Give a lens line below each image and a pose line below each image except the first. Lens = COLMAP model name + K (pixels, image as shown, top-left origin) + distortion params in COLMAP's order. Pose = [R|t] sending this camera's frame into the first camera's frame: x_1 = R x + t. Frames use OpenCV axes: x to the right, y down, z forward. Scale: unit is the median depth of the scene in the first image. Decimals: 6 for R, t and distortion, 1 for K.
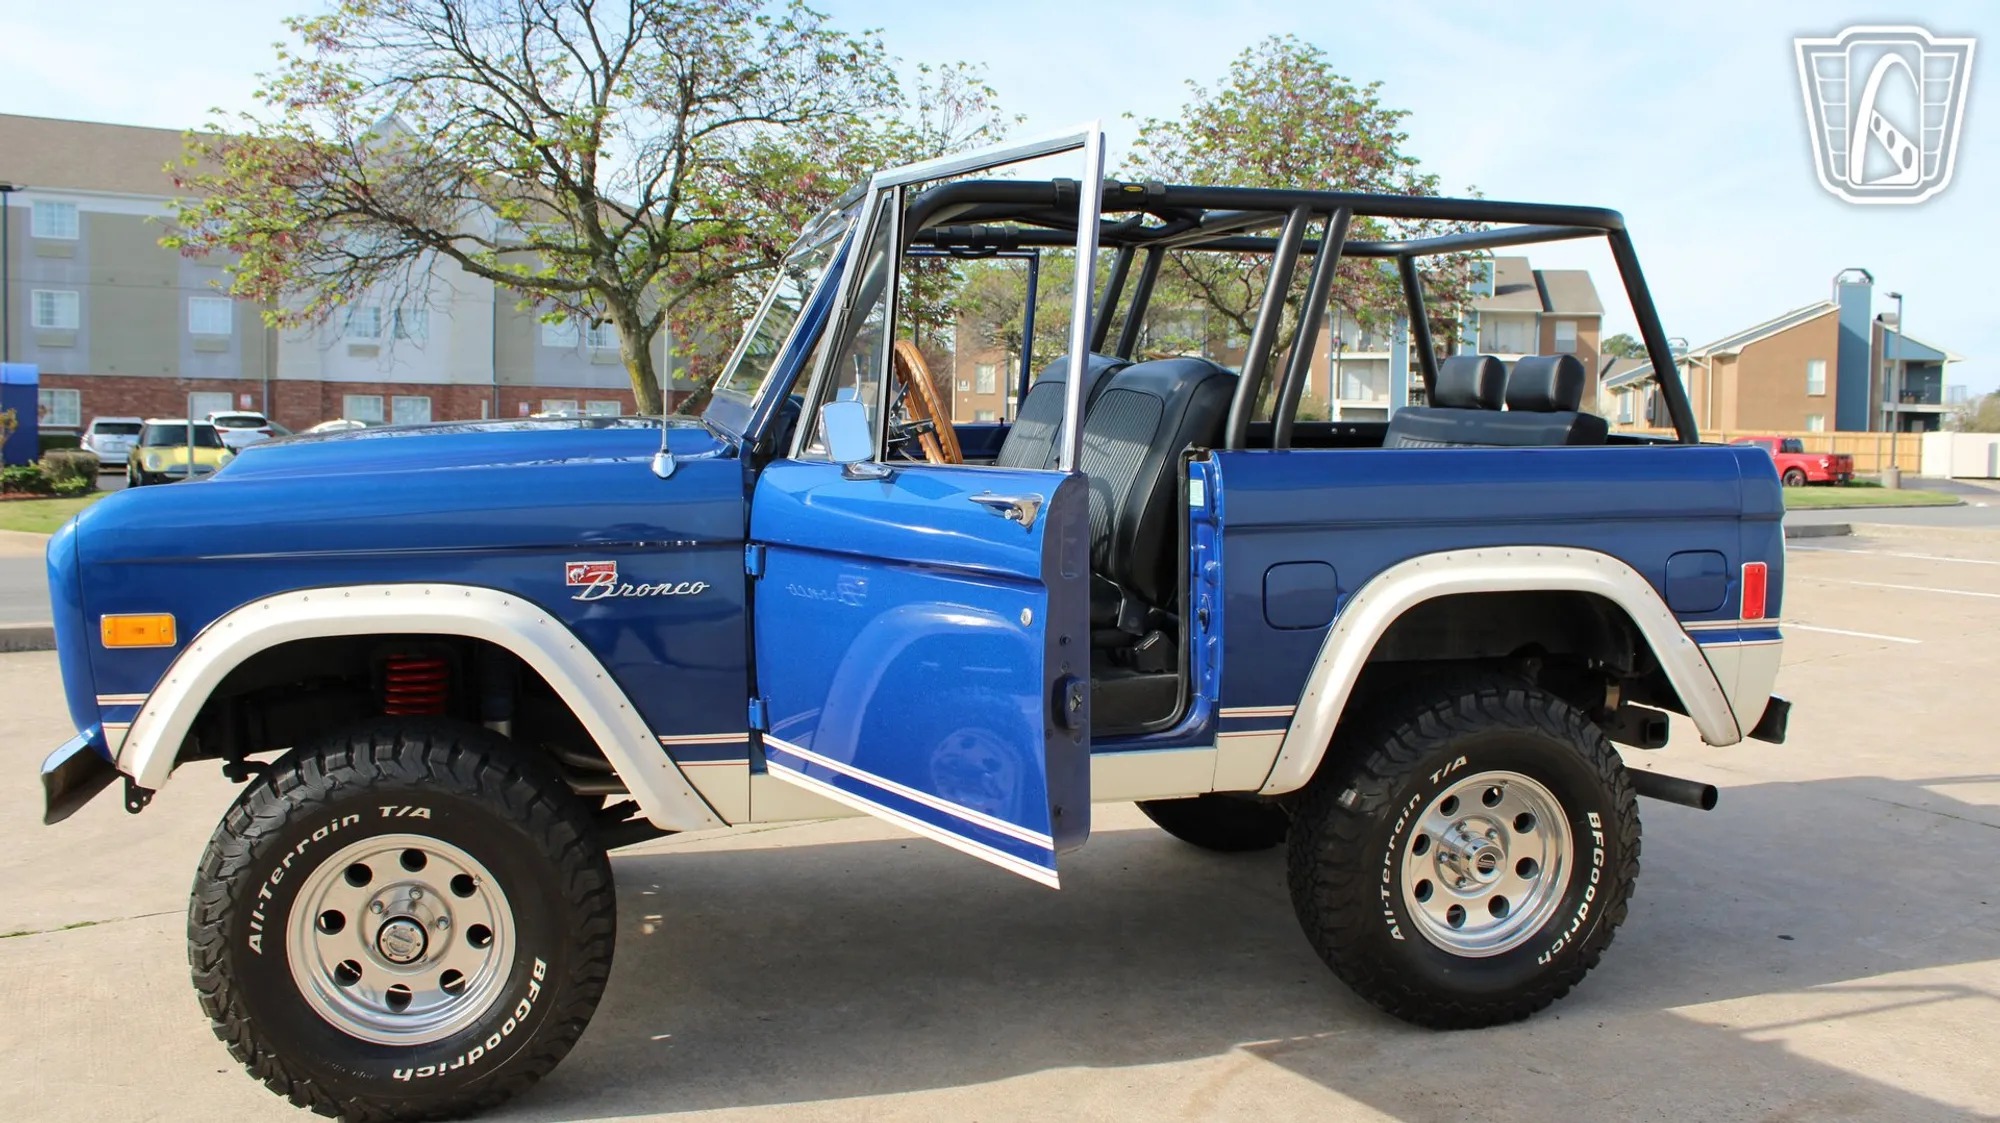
lens RADIAL K [[1670.7, 0, 1001.5], [0, 1670.7, 548.6], [0, 0, 1]] dist [-0.169079, 0.156607]
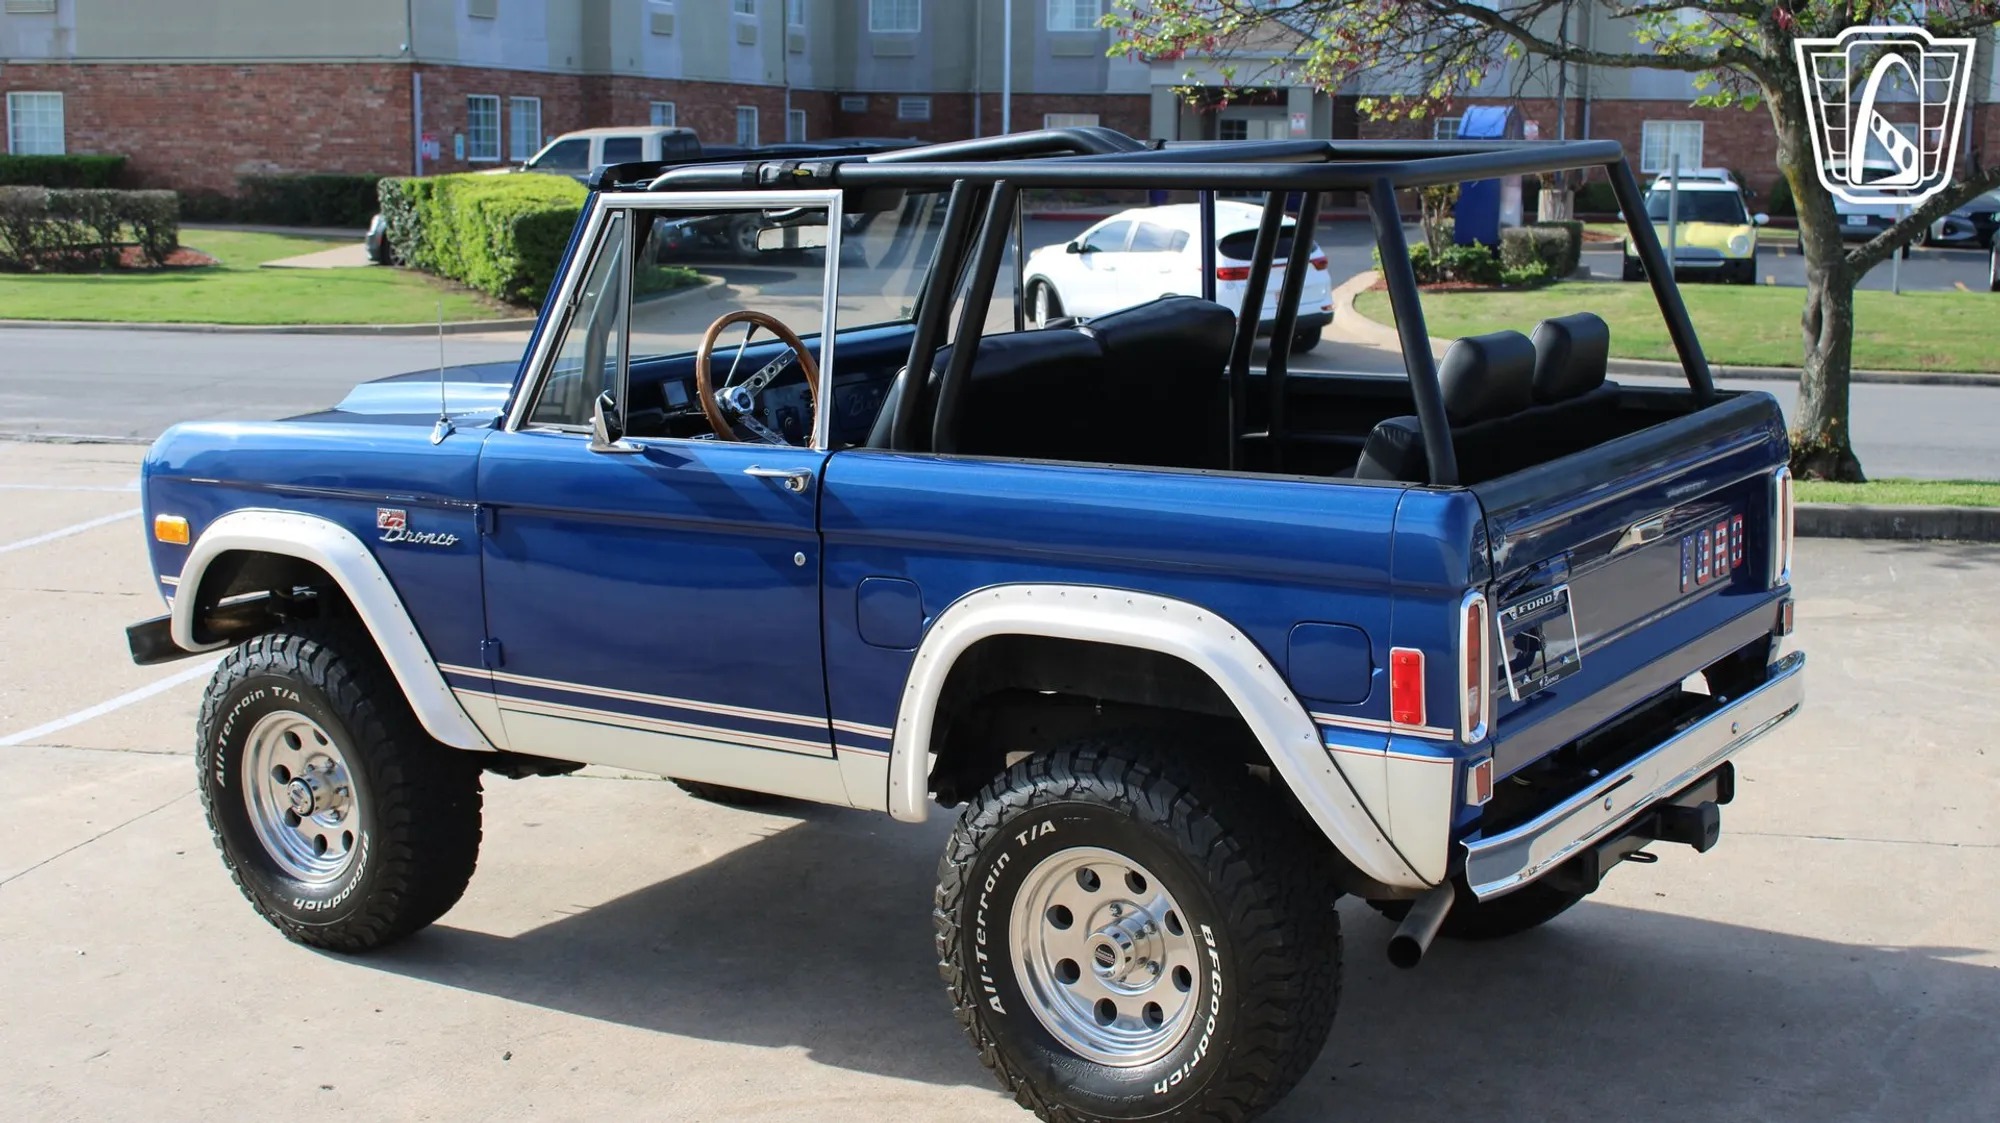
lens RADIAL K [[2605.3, 0, 1016.9], [0, 2605.3, 550.9], [0, 0, 1]] dist [-0.075949, 0.139570]
pose [[0.664803, 0.107885, -0.739187, 1.275593], [-0.049026, 0.993684, 0.100936, -0.154053], [0.745408, -0.030864, 0.665893, 0.079135]]
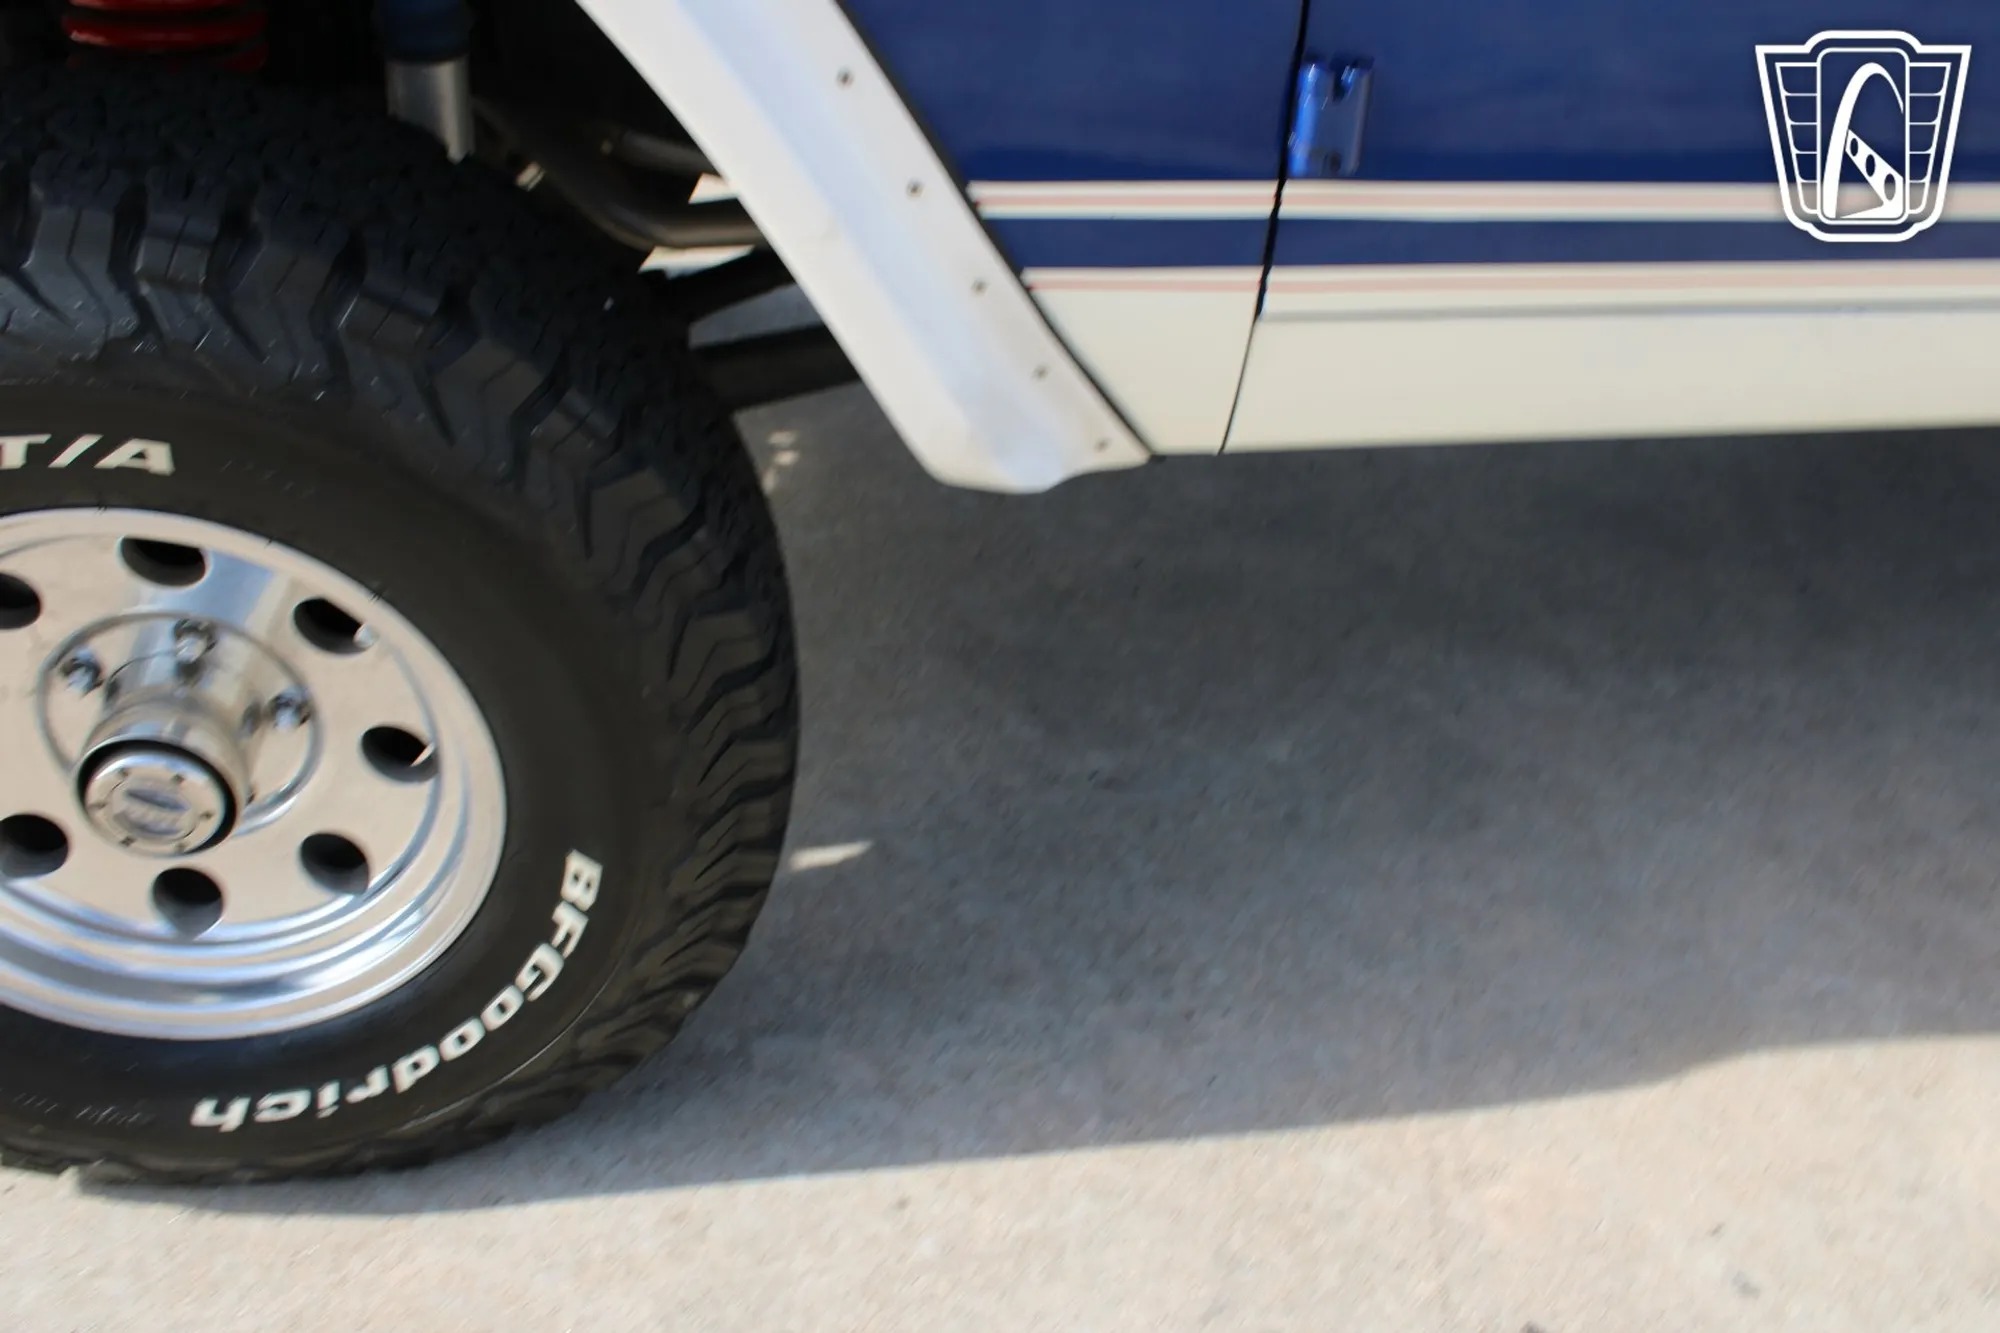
lens RADIAL K [[1822.8, 0, 1000.0], [0, 1822.8, 666.5], [0, 0, 1]] dist [-0.094569, 0.000649]
pose [[0.996952, 0.072150, -0.029673, -0.168710], [-0.049115, 0.875993, 0.479816, 0.033281], [0.060612, -0.476896, 0.876867, 0.624931]]
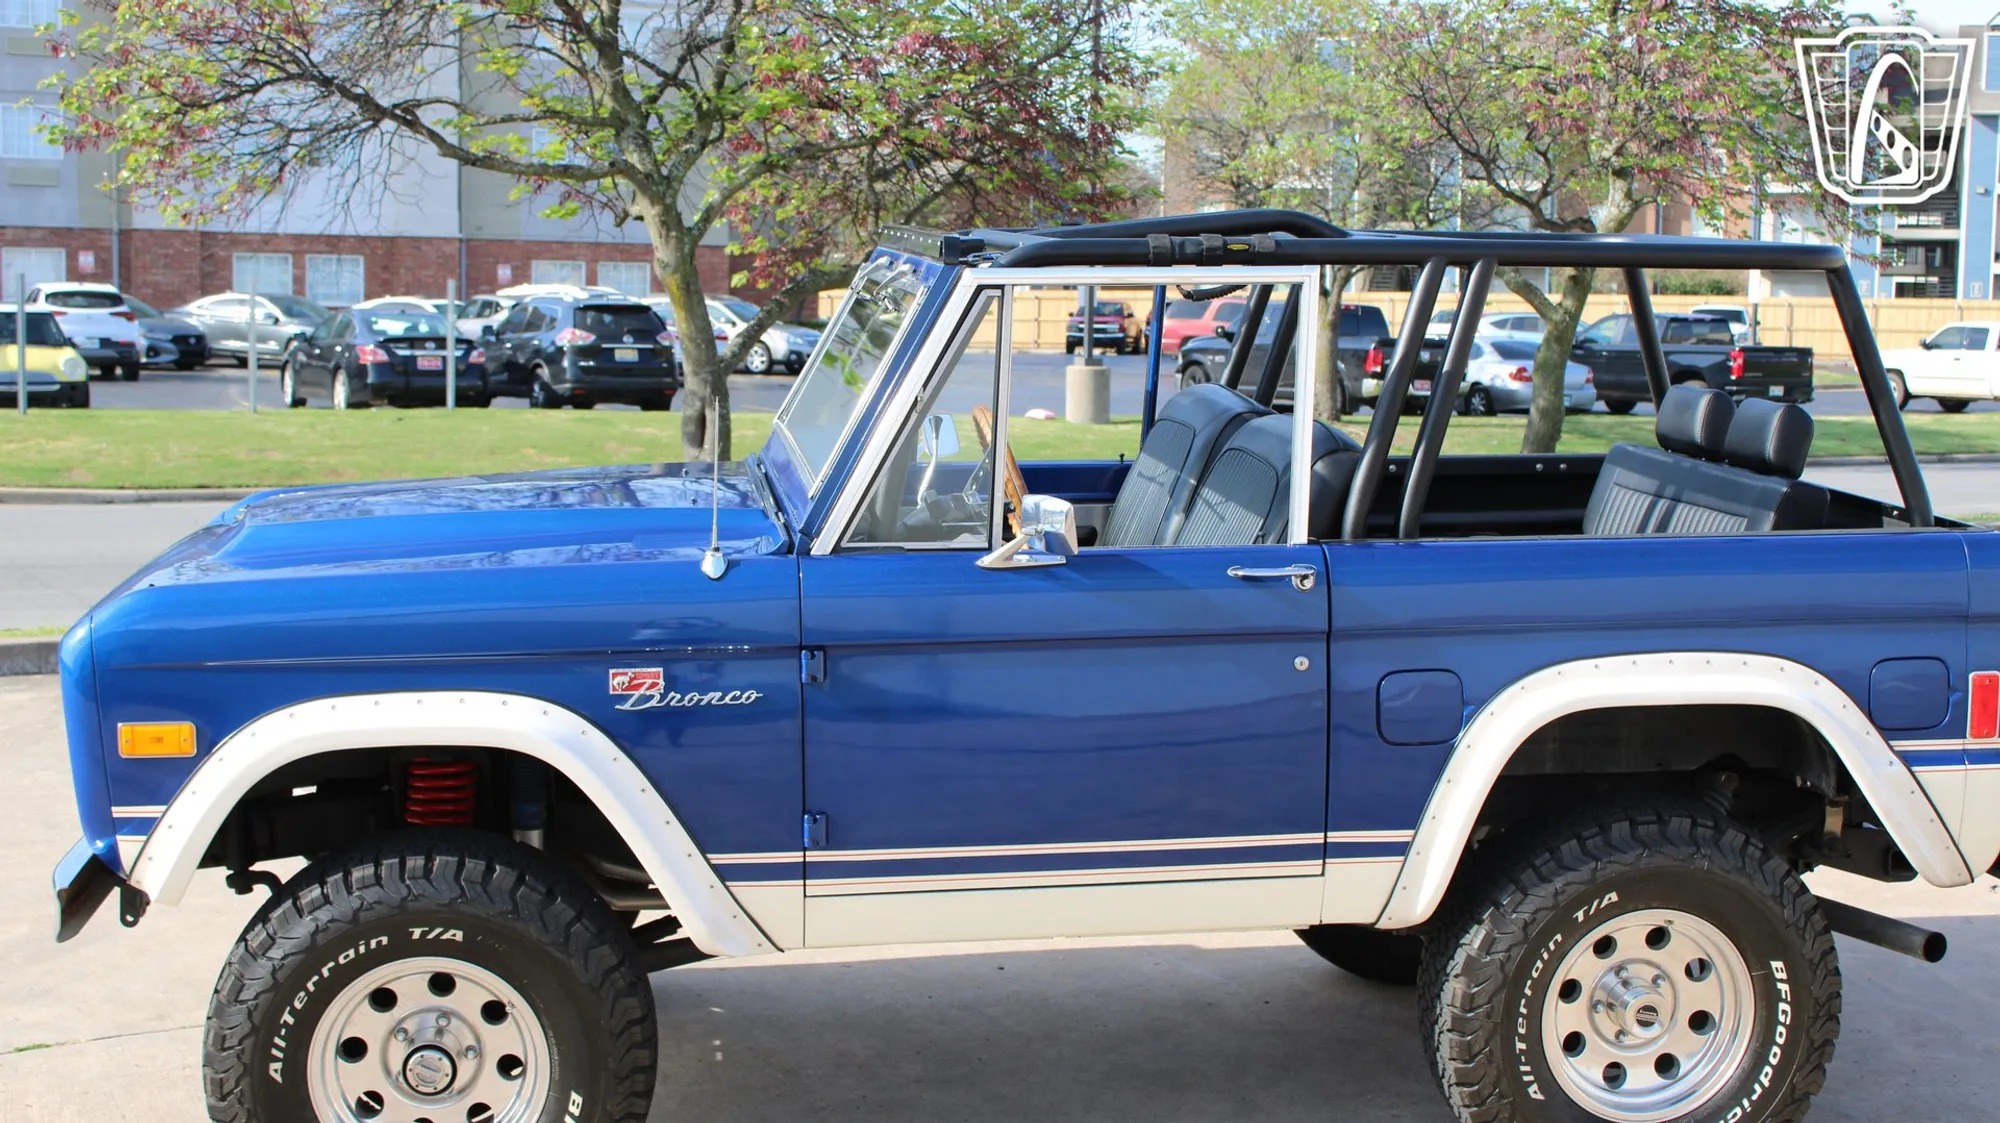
lens RADIAL K [[2605.3, 0, 1016.9], [0, 2605.3, 550.9], [0, 0, 1]] dist [-0.075949, 0.139570]
pose [[0.996319, 0.012324, -0.084833, 0.080101], [-0.009935, 0.999544, 0.028530, -0.091270], [0.085146, -0.027582, 0.995987, -0.393813]]
